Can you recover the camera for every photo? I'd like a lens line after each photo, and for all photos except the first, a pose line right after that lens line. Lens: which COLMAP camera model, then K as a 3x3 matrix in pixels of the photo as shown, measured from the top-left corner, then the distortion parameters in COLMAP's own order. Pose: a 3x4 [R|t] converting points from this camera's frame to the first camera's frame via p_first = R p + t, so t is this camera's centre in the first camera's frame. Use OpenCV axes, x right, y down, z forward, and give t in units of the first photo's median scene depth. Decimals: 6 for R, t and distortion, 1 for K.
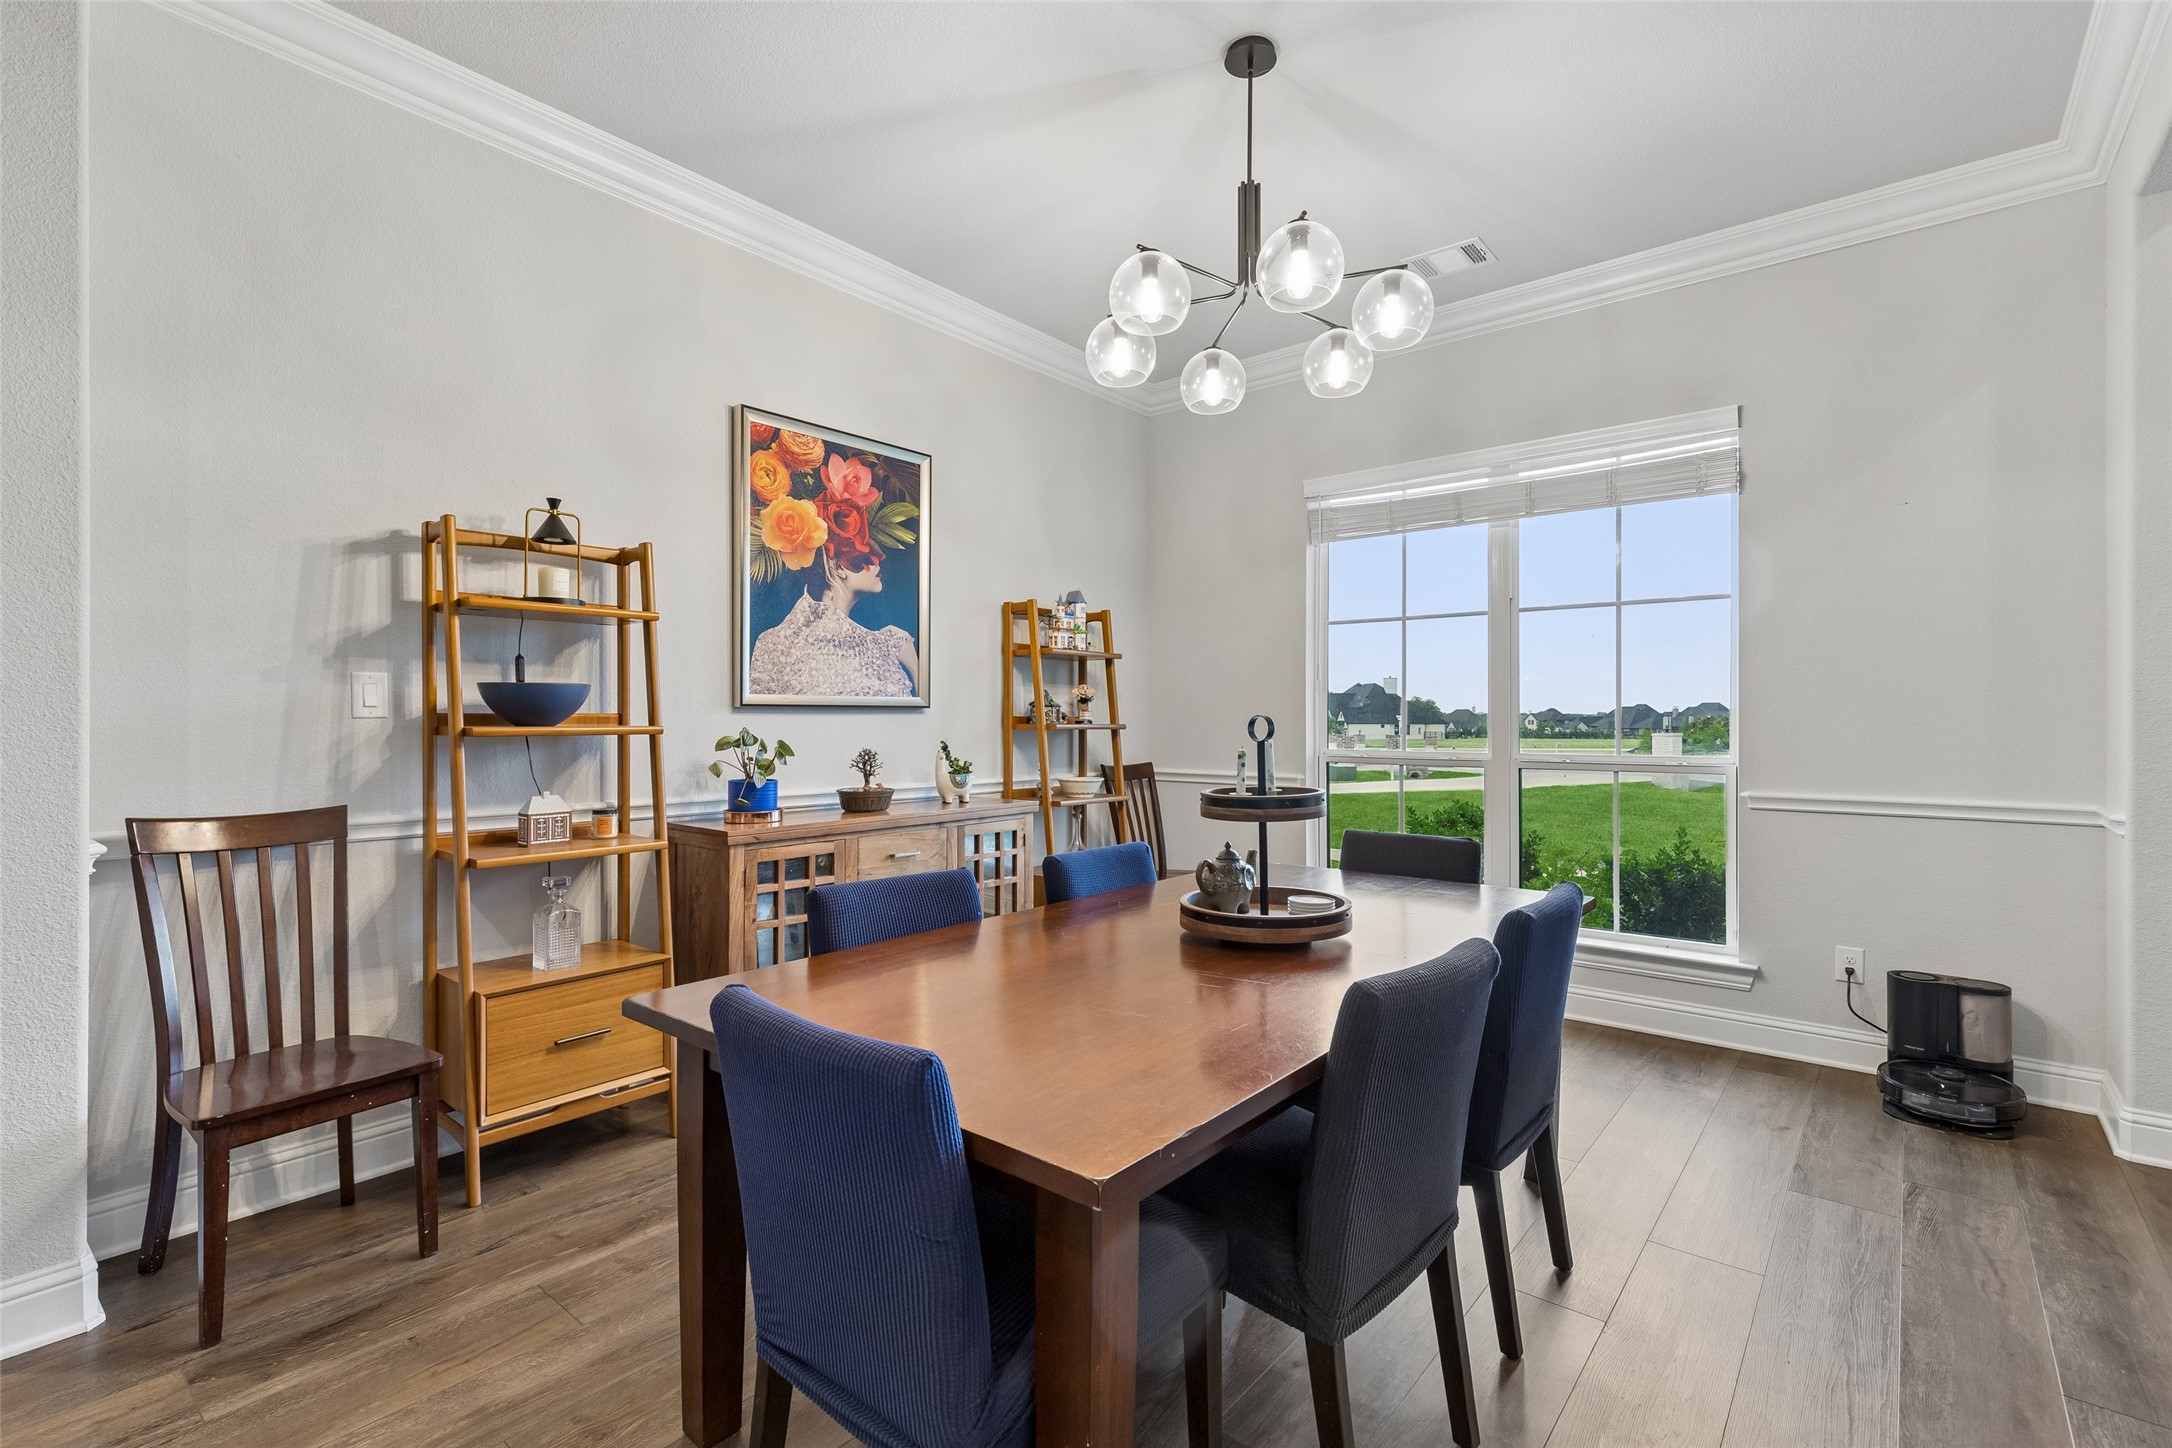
lens RADIAL K [[984.7, 0, 1086.0], [0, 984.7, 724.0], [0, 0, 1]] dist [0.013316, -0.000715]
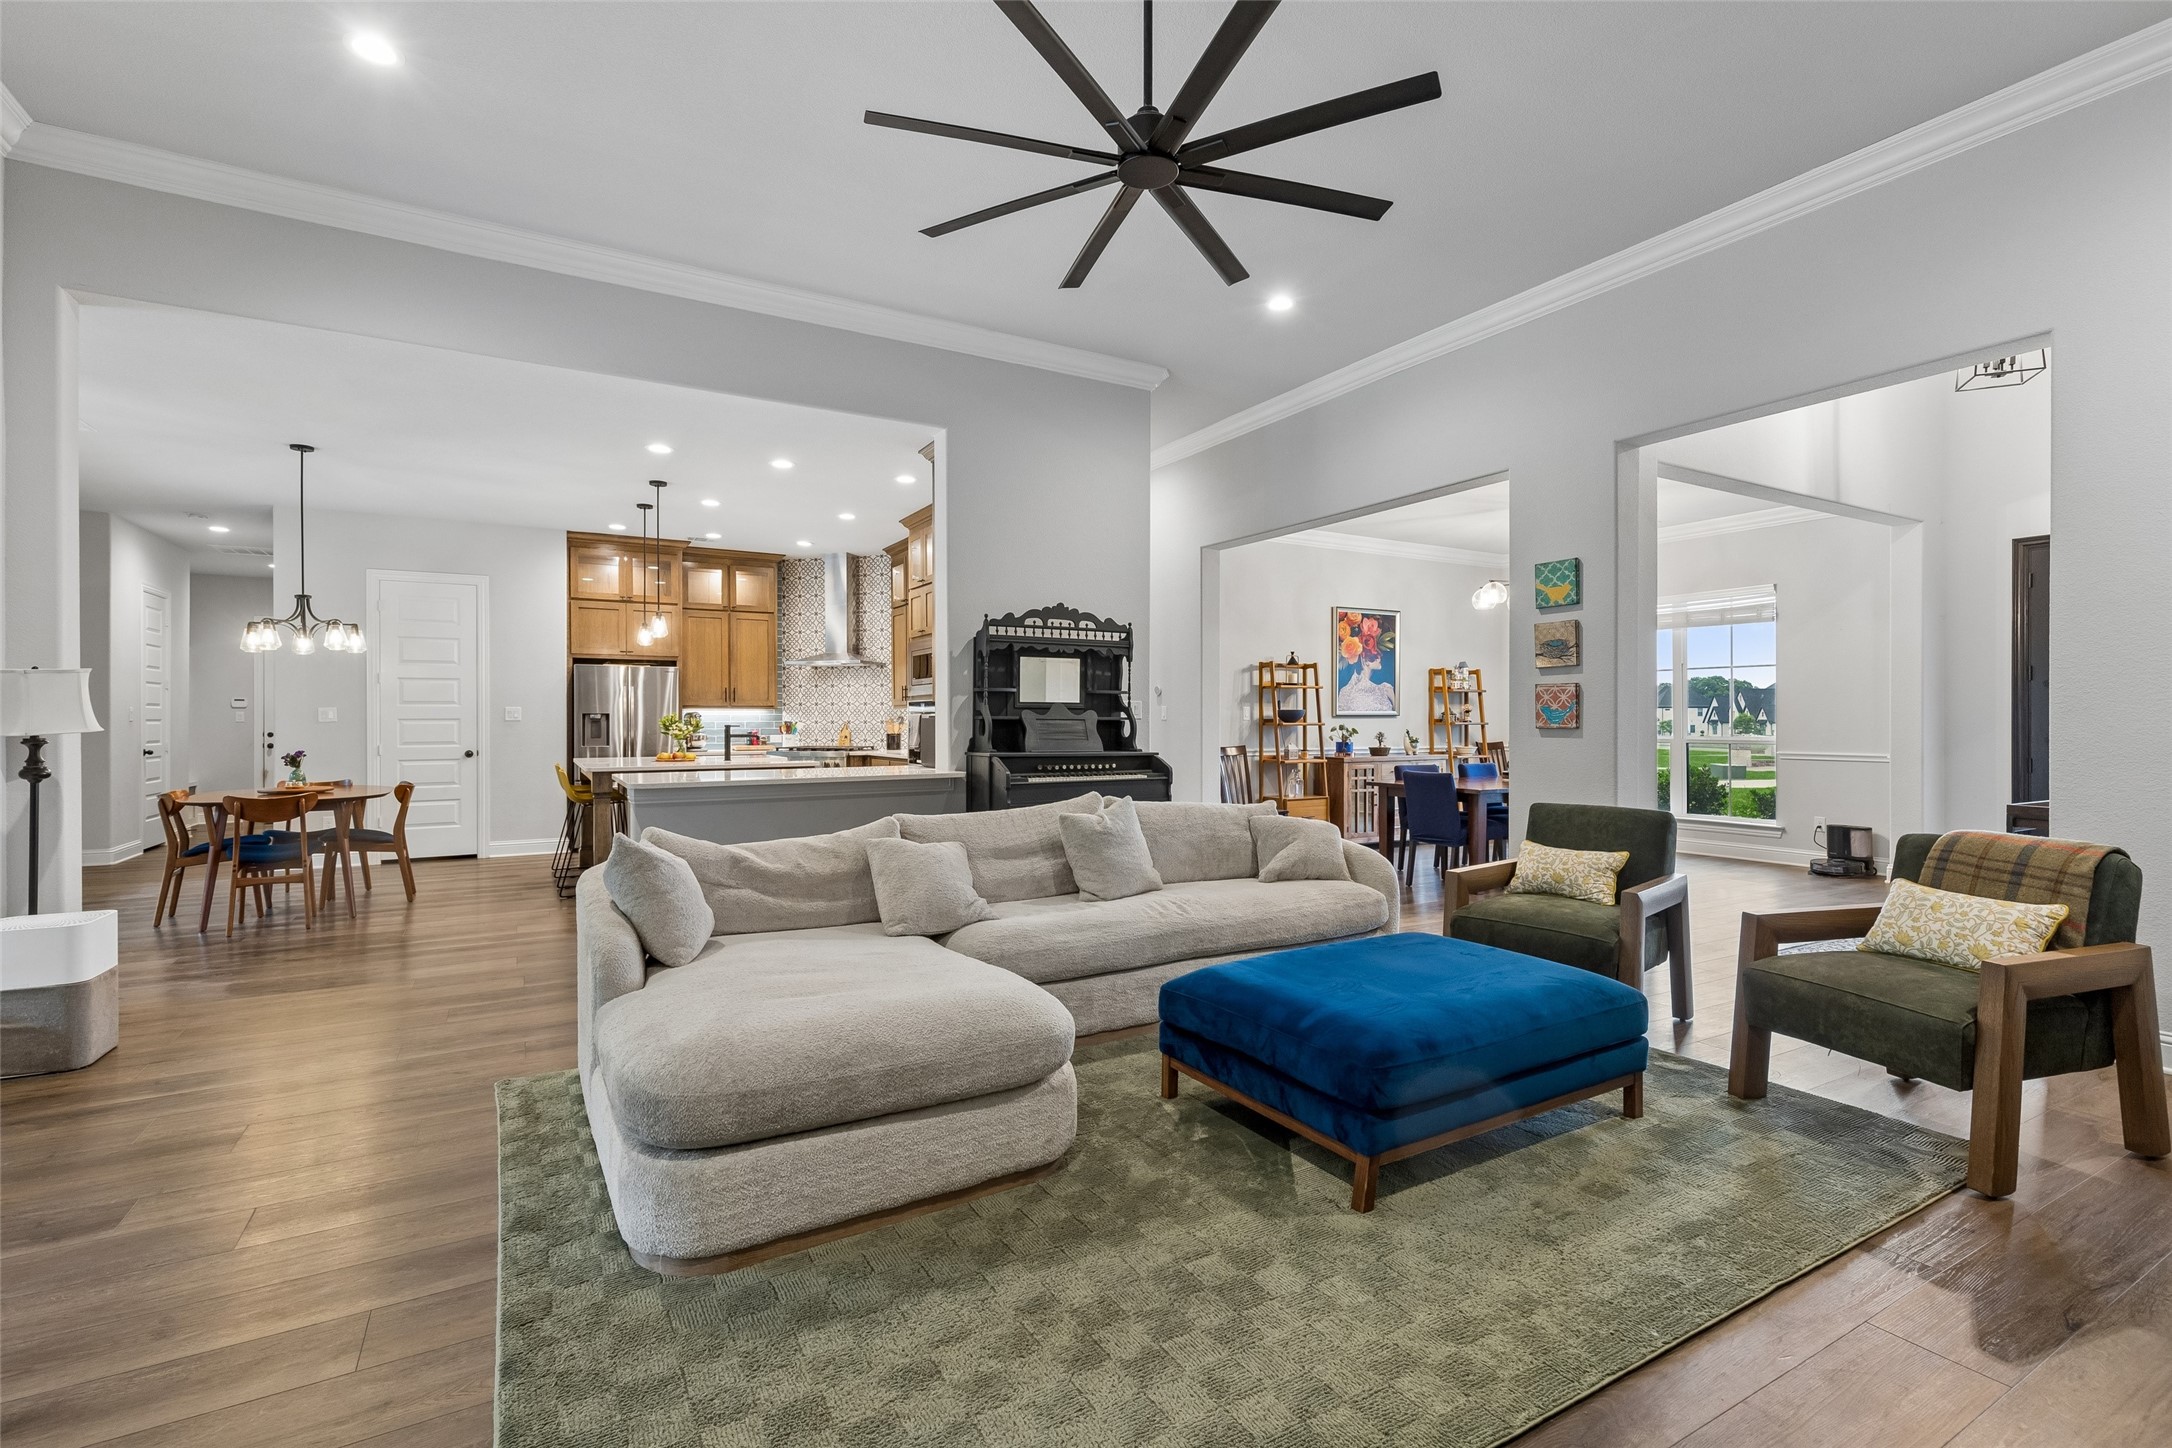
lens RADIAL K [[984.7, 0, 1086.0], [0, 984.7, 724.0], [0, 0, 1]] dist [0.013316, -0.000715]
pose [[0.936947, 0.000356, -0.349472, -0.037288], [-0.000842, 0.999999, -0.001239, 0.008619], [0.349471, 0.001455, 0.936946, -1.670863]]
